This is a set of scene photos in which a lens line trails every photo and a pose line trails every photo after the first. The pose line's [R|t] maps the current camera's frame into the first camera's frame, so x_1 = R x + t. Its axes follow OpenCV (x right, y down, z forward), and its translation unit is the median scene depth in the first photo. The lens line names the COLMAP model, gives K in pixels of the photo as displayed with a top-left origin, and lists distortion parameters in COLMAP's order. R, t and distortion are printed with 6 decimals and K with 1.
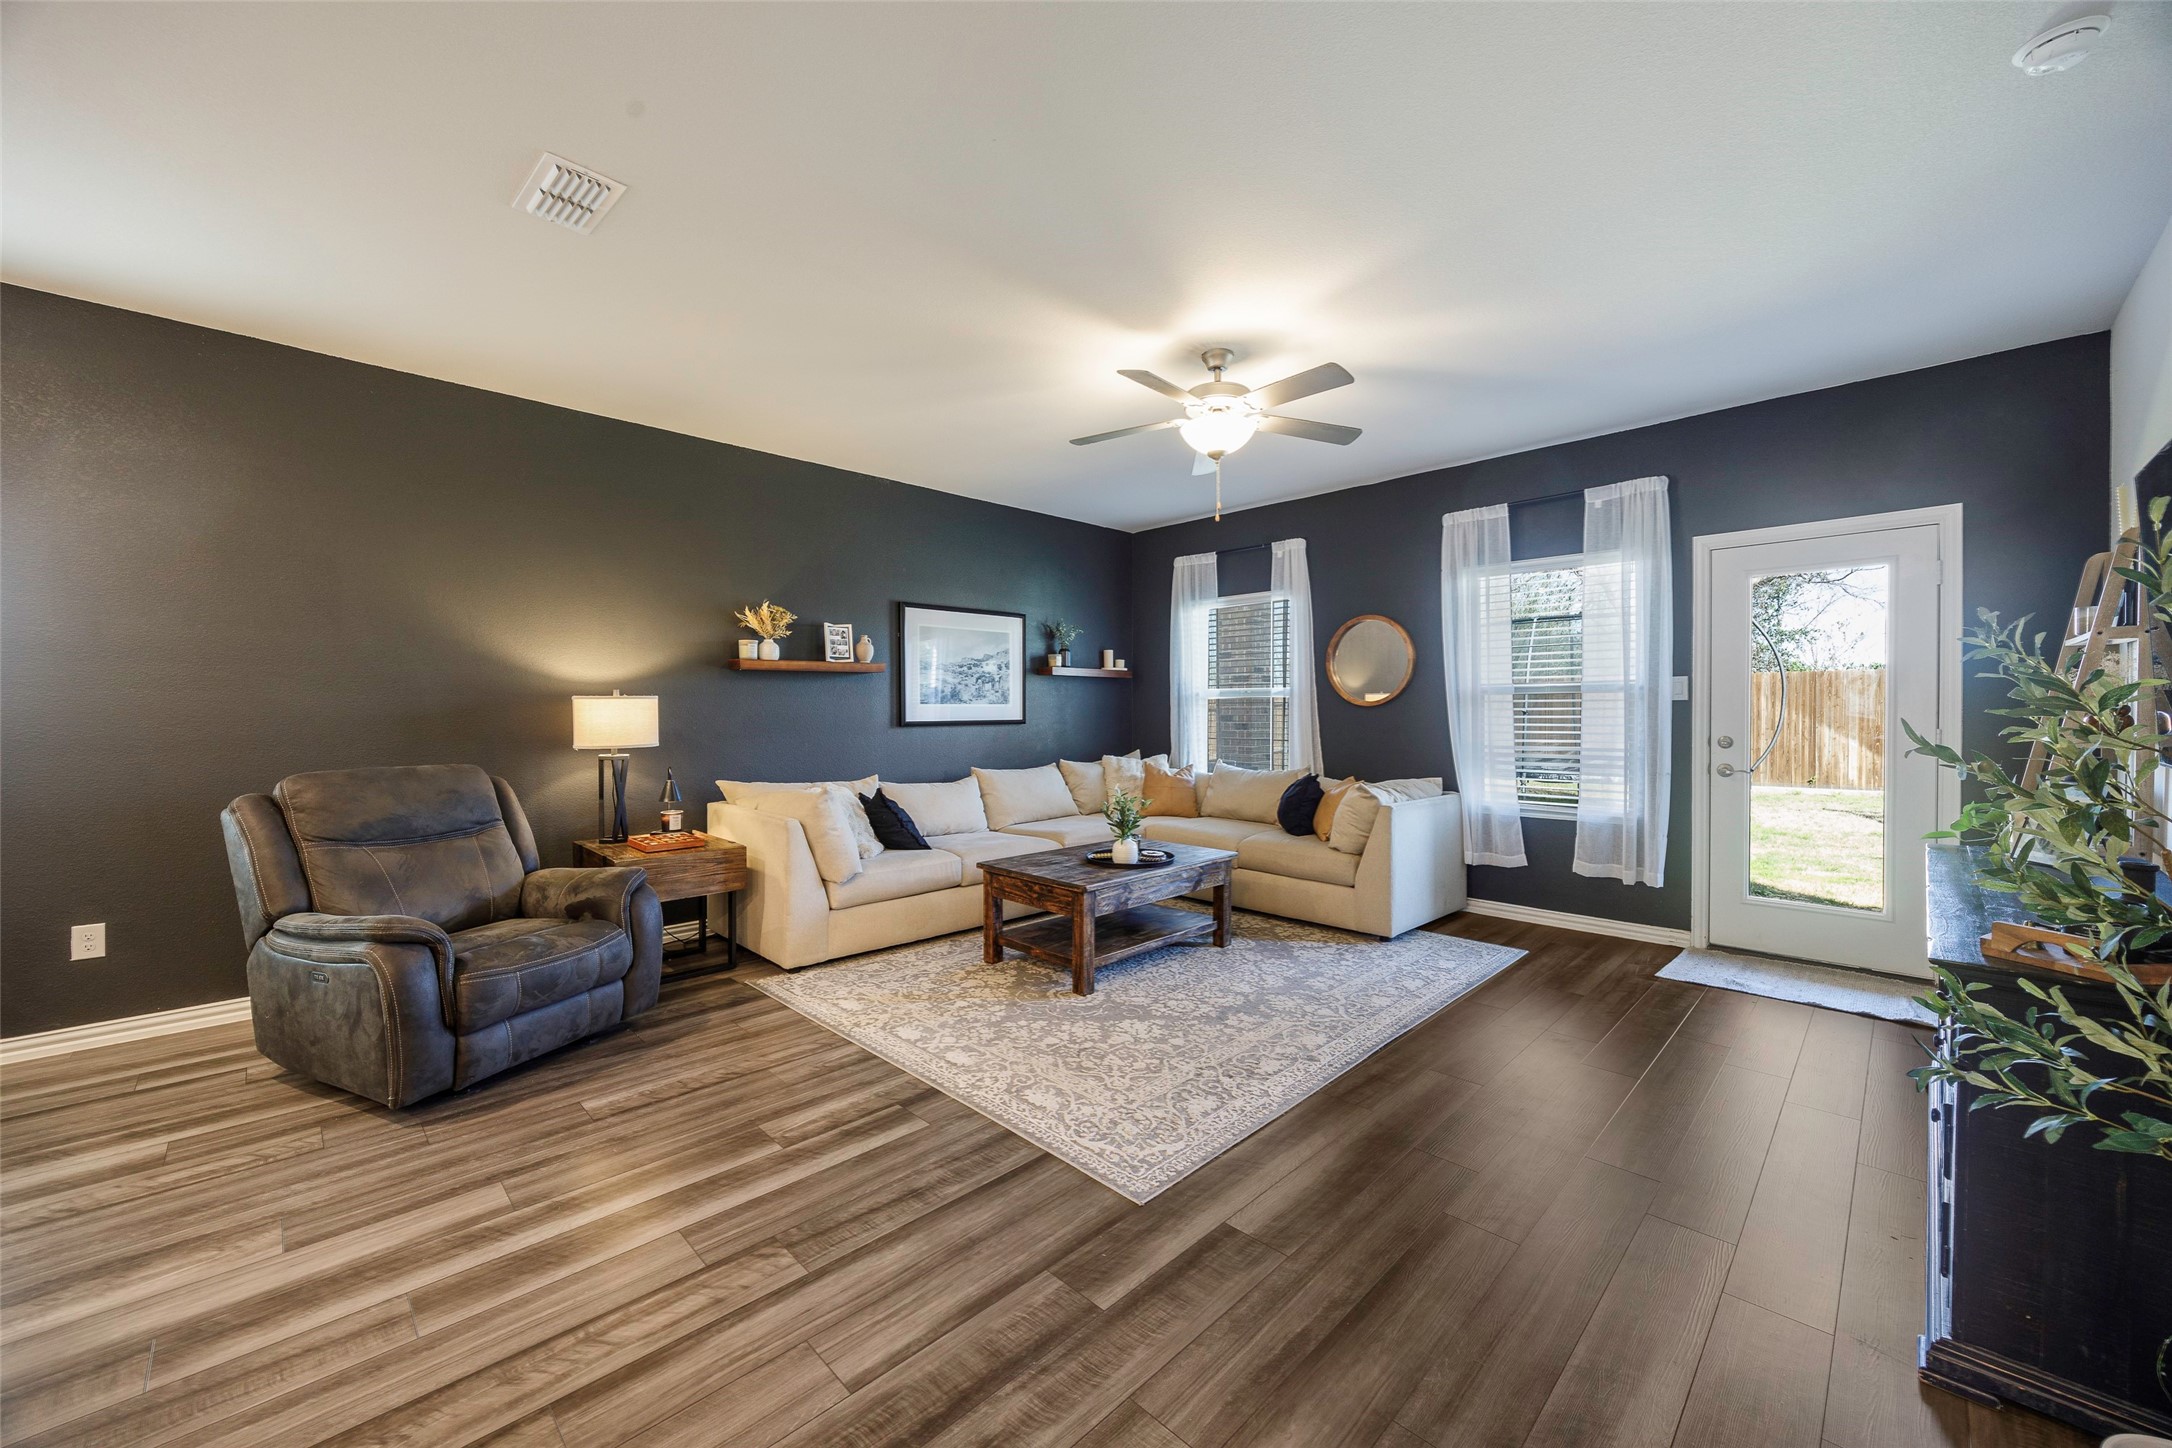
lens RADIAL K [[827.9, 0, 1148.0], [0, 827.9, 741.0], [0, 0, 1]] dist [-0.003461, 0.001680]
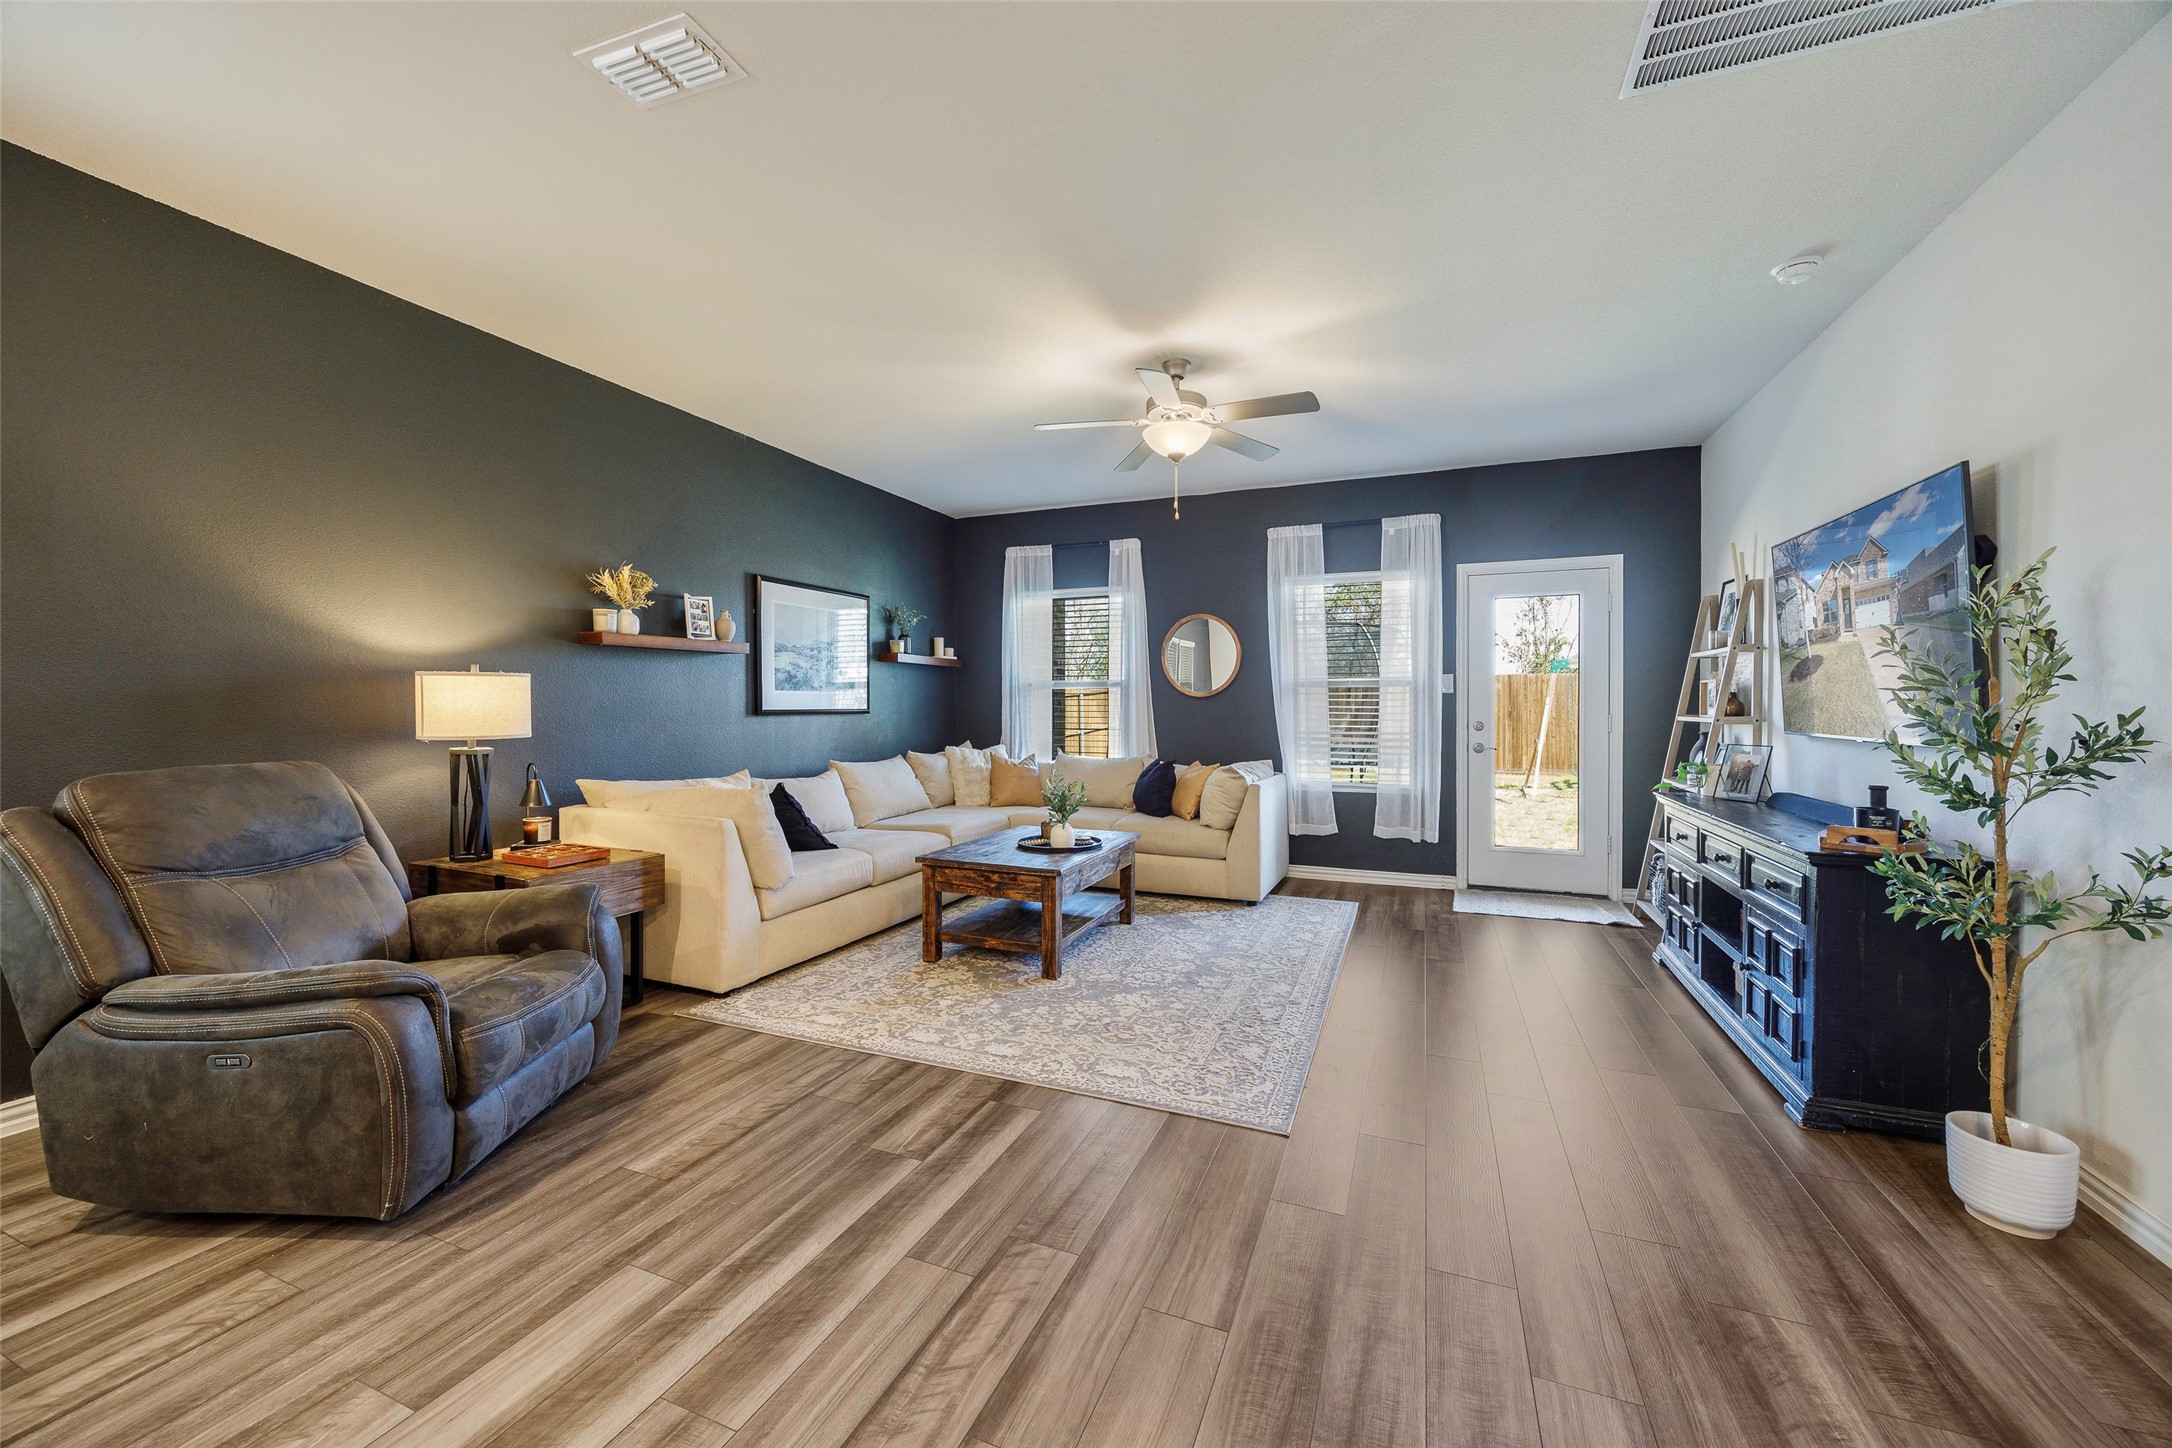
lens RADIAL K [[827.9, 0, 1139.7], [0, 827.9, 745.0], [0, 0, 1]] dist [-0.003461, 0.001680]
pose [[0.918026, -0.014889, 0.396240, -0.375356], [0.011132, 0.999869, 0.011780, 0.011632], [-0.396363, -0.006403, 0.918071, 0.035309]]
